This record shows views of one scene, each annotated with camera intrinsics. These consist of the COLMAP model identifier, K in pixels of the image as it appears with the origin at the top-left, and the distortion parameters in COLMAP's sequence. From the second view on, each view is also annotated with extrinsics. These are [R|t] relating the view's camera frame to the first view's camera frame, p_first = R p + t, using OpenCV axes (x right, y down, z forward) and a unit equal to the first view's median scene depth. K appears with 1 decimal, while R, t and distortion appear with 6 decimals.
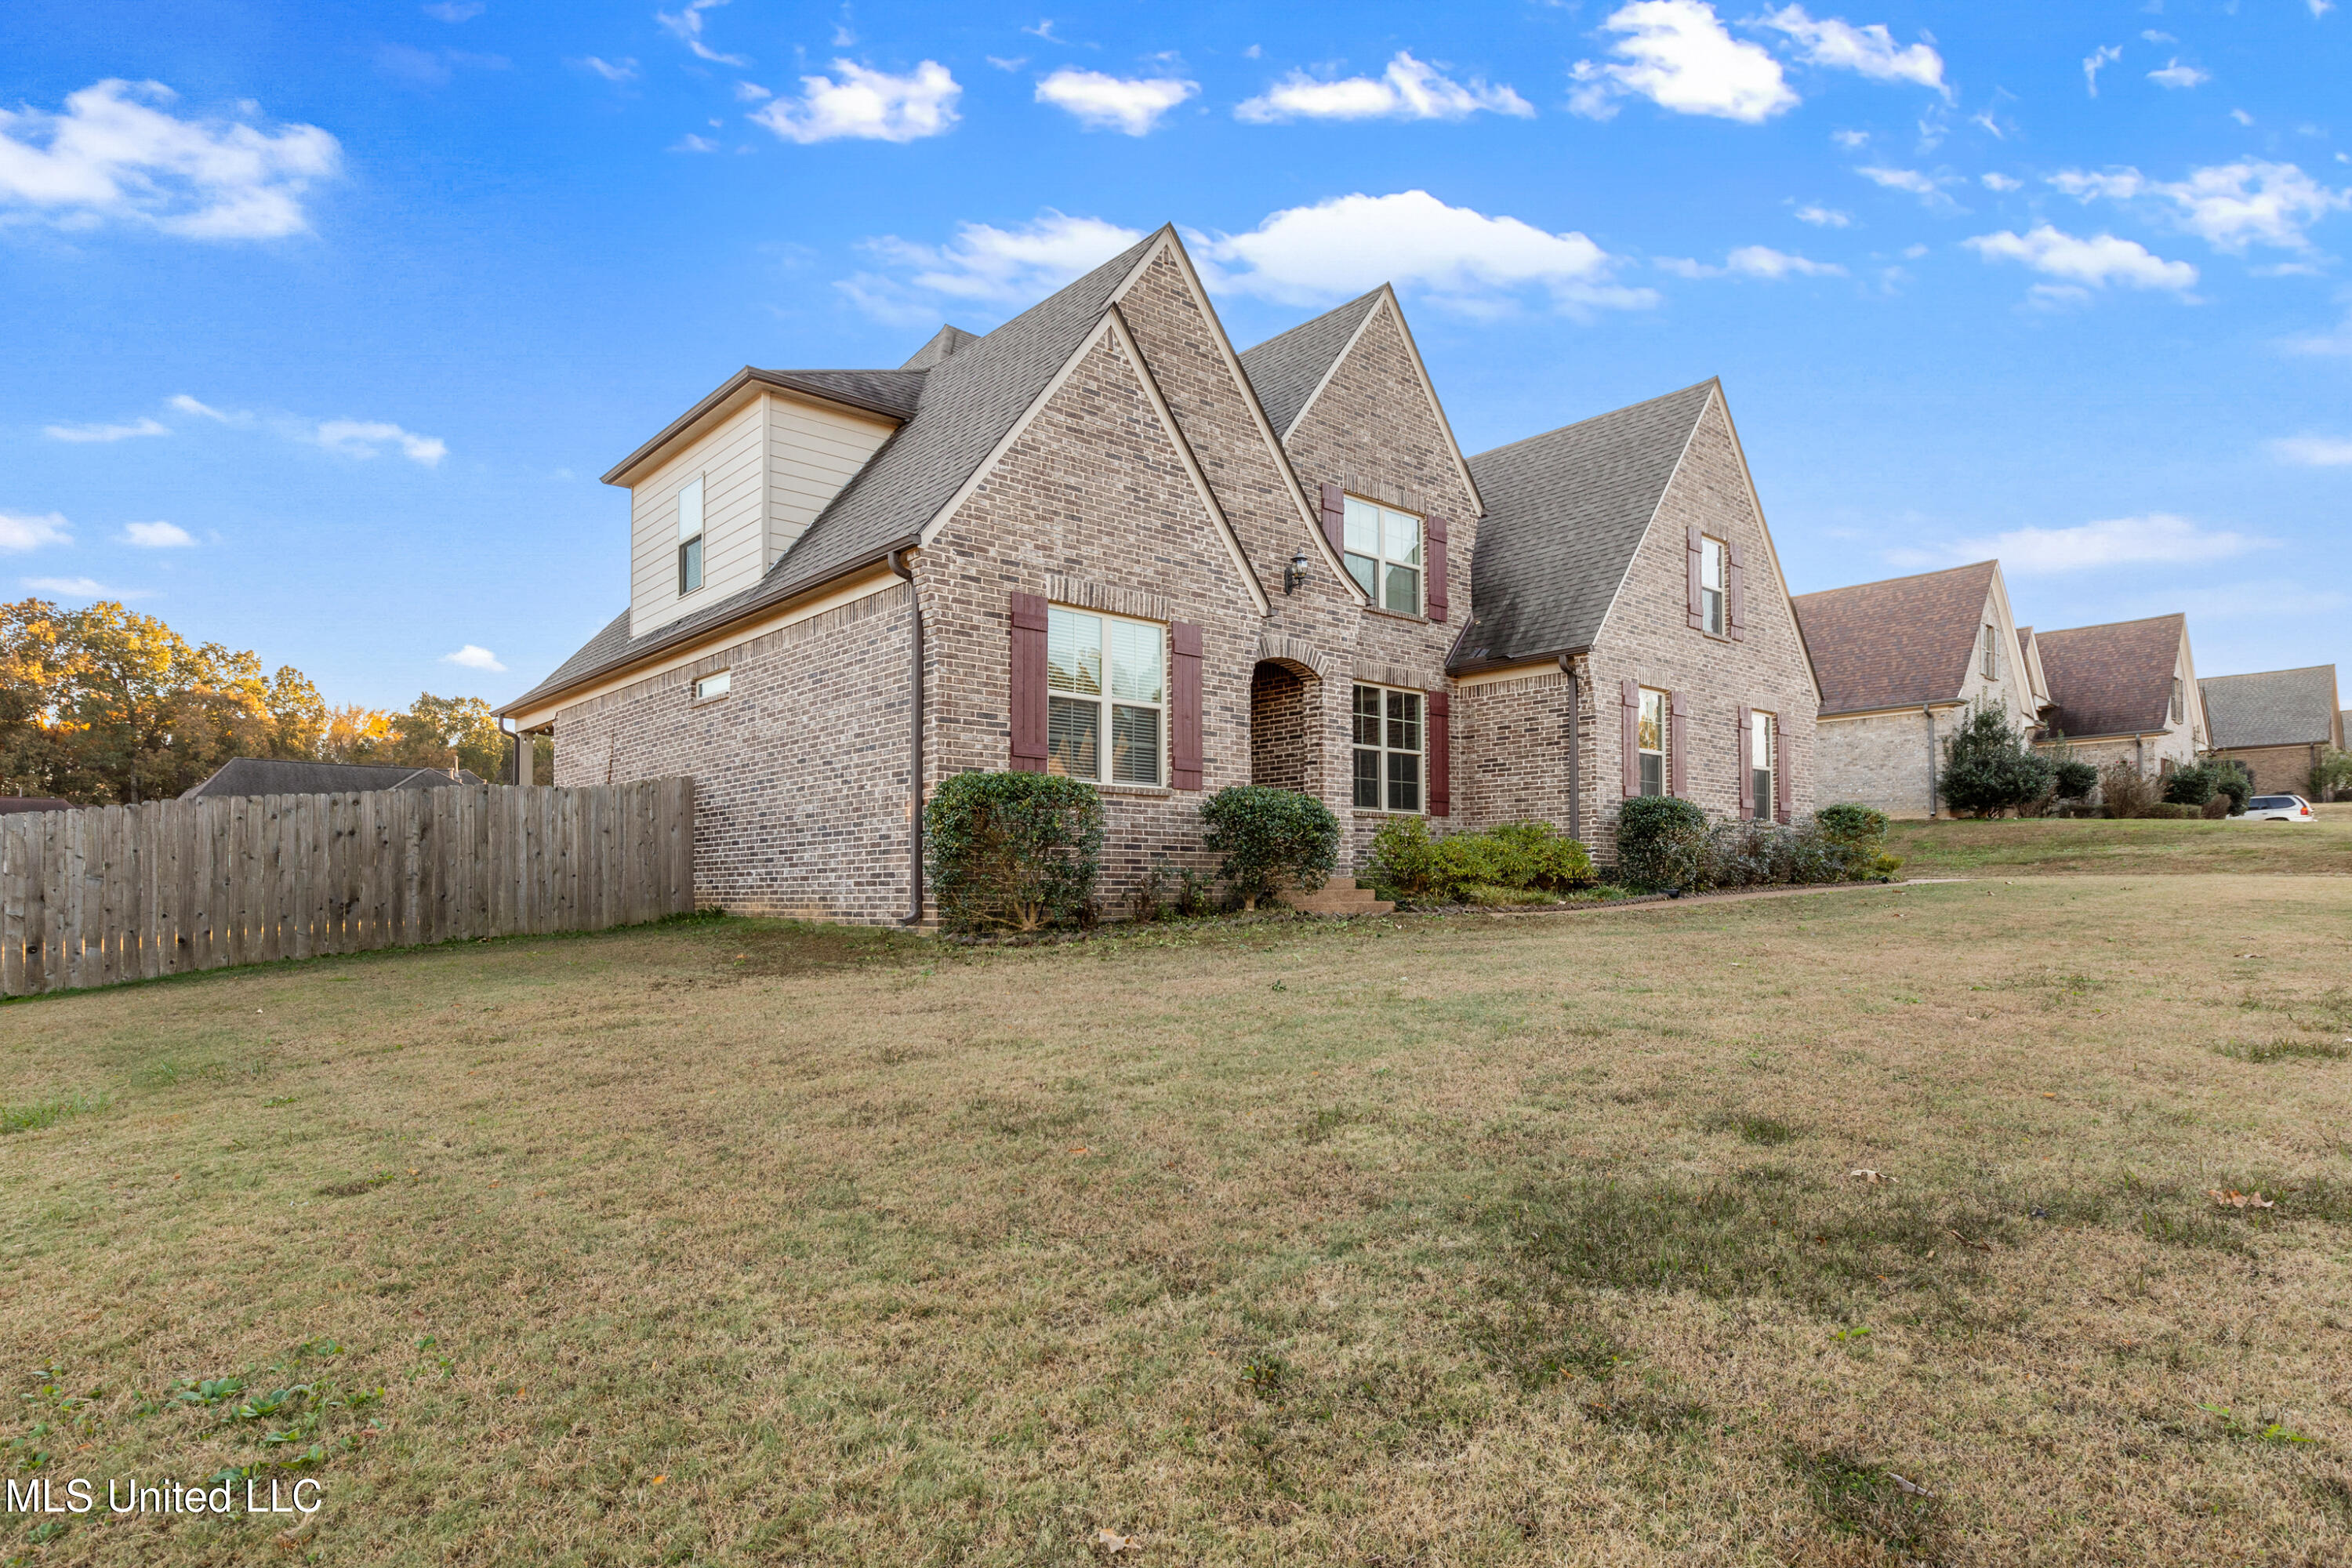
lens RADIAL K [[1281.3, 0, 1176.1], [0, 1281.3, 875.6], [0, 0, 1]] dist [0.000289, -0.000182]
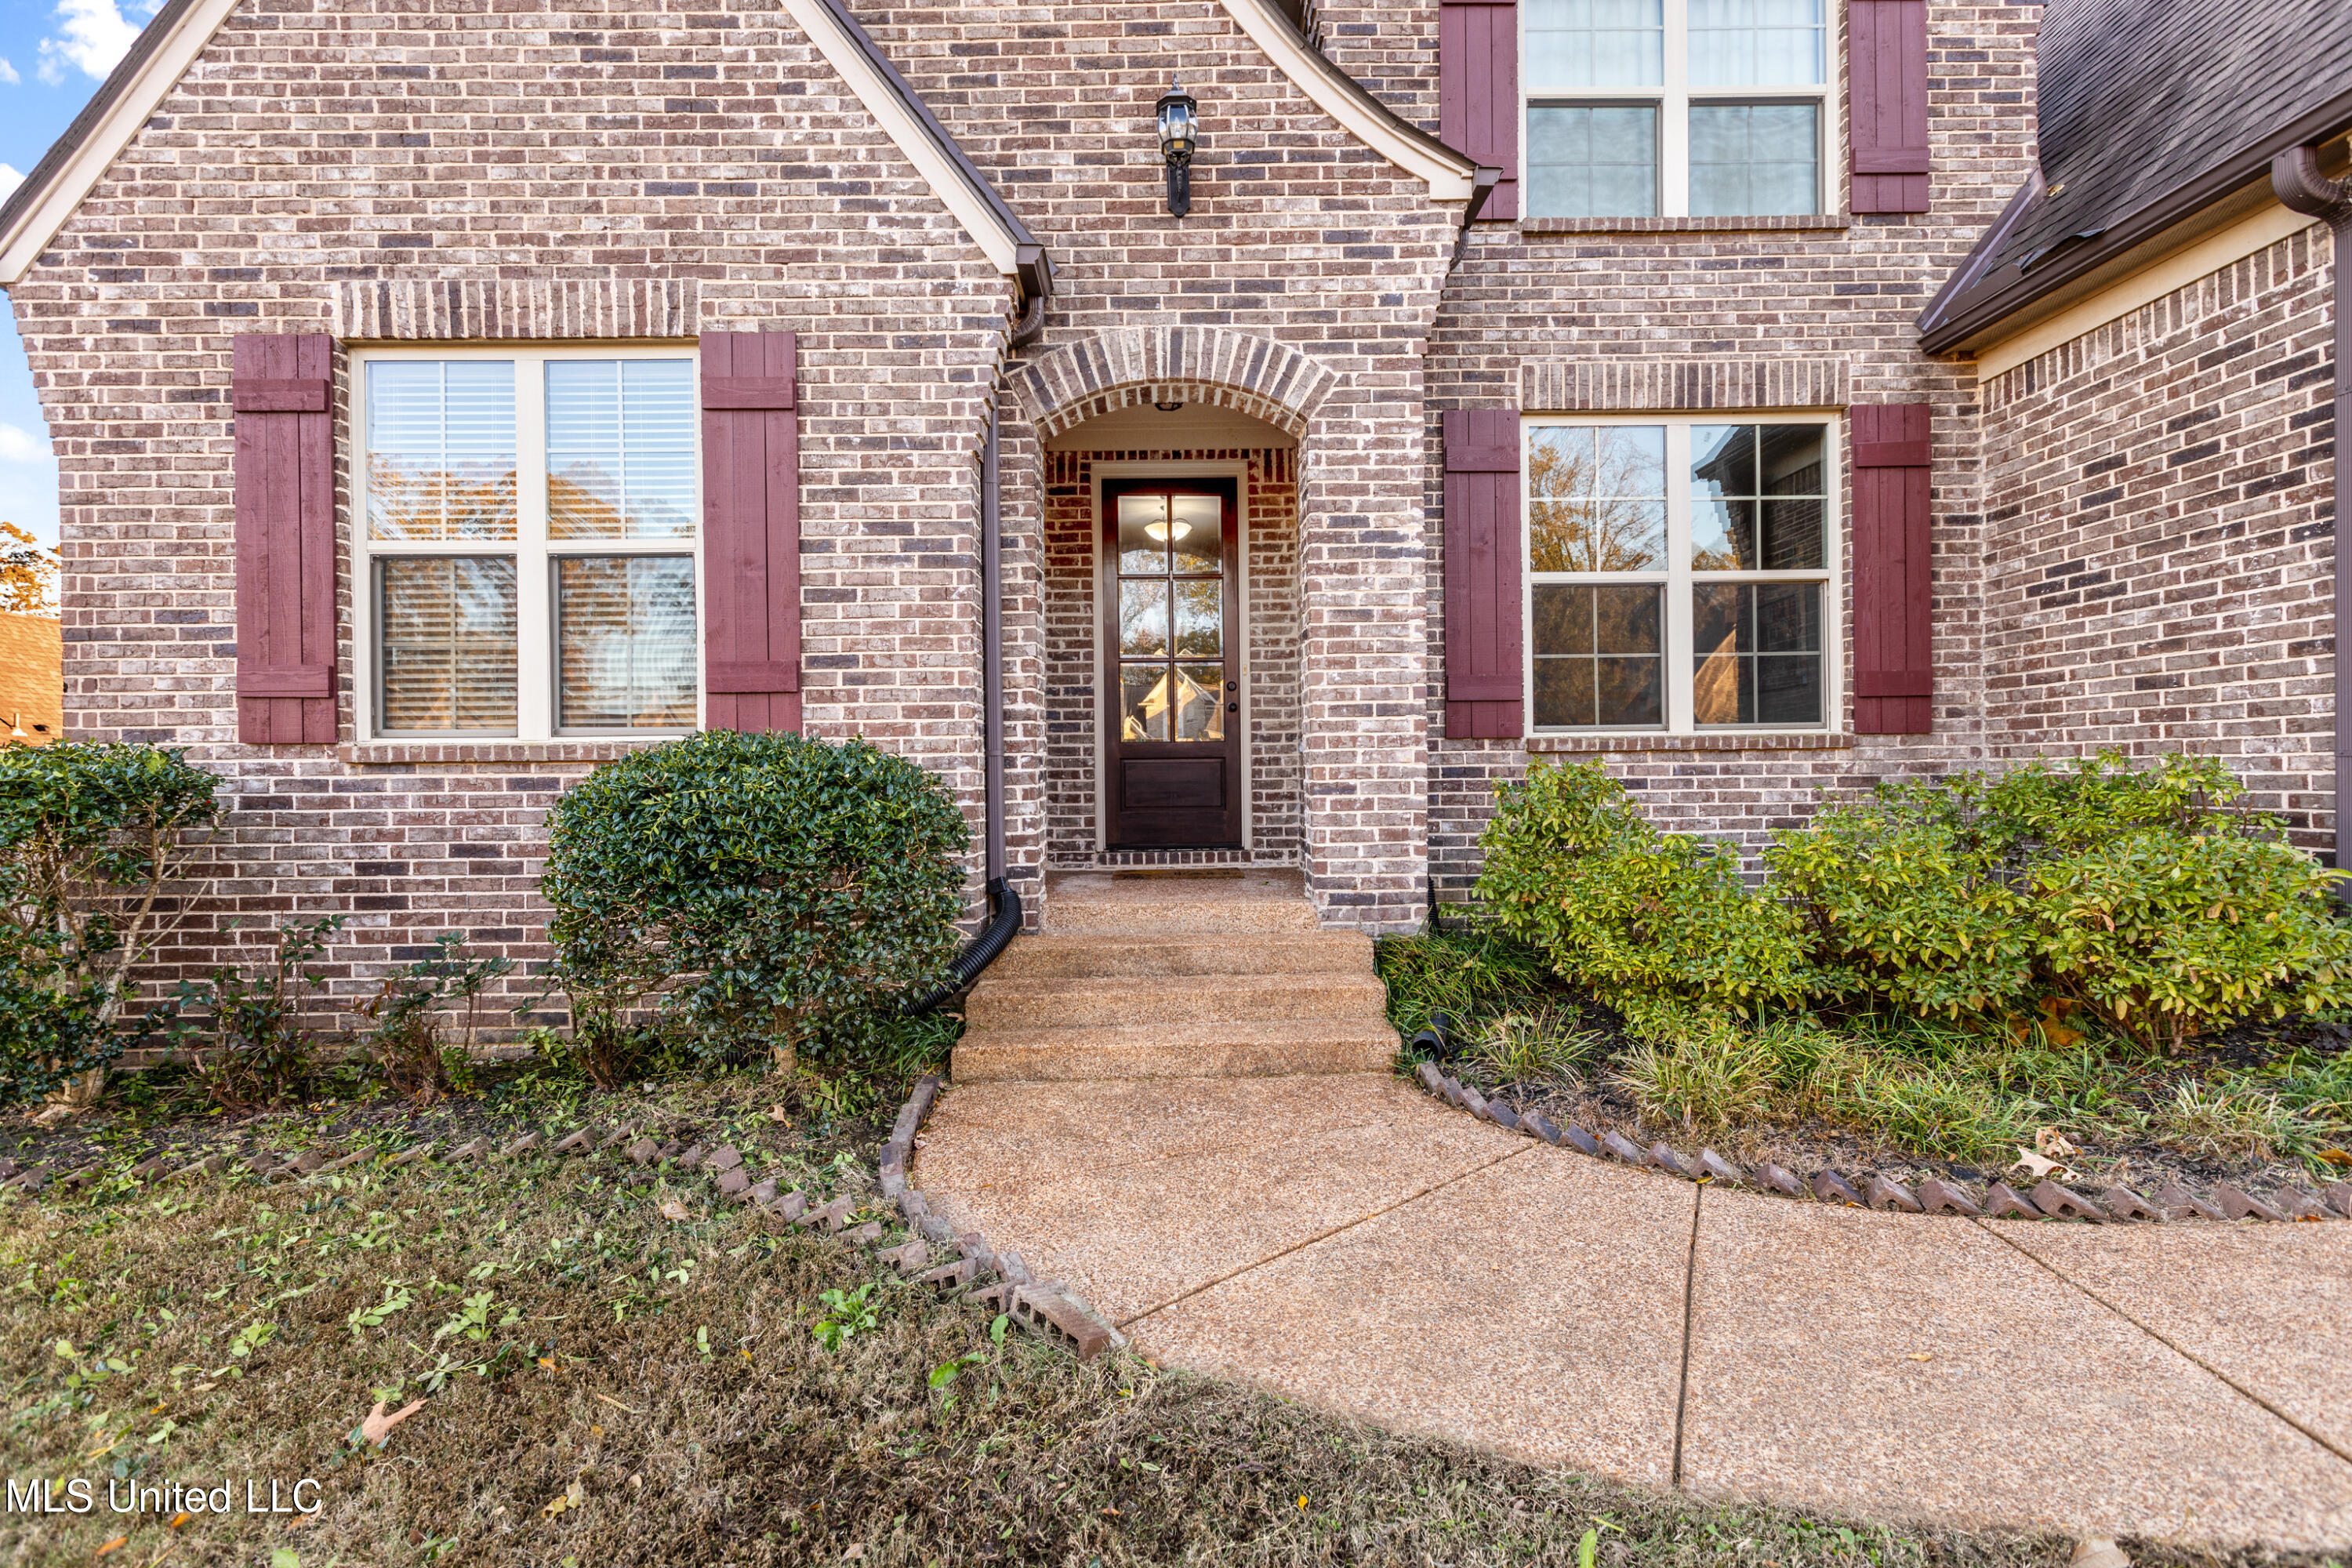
lens RADIAL K [[1091.3, 0, 1176.0], [0, 1091.3, 784.0], [0, 0, 1]] dist [0.003559, -0.000429]
pose [[0.759201, -0.001131, -0.650856, 0.346662], [0.020068, 0.999564, 0.021672, -0.058847], [0.650547, -0.029514, 0.758892, 0.838968]]
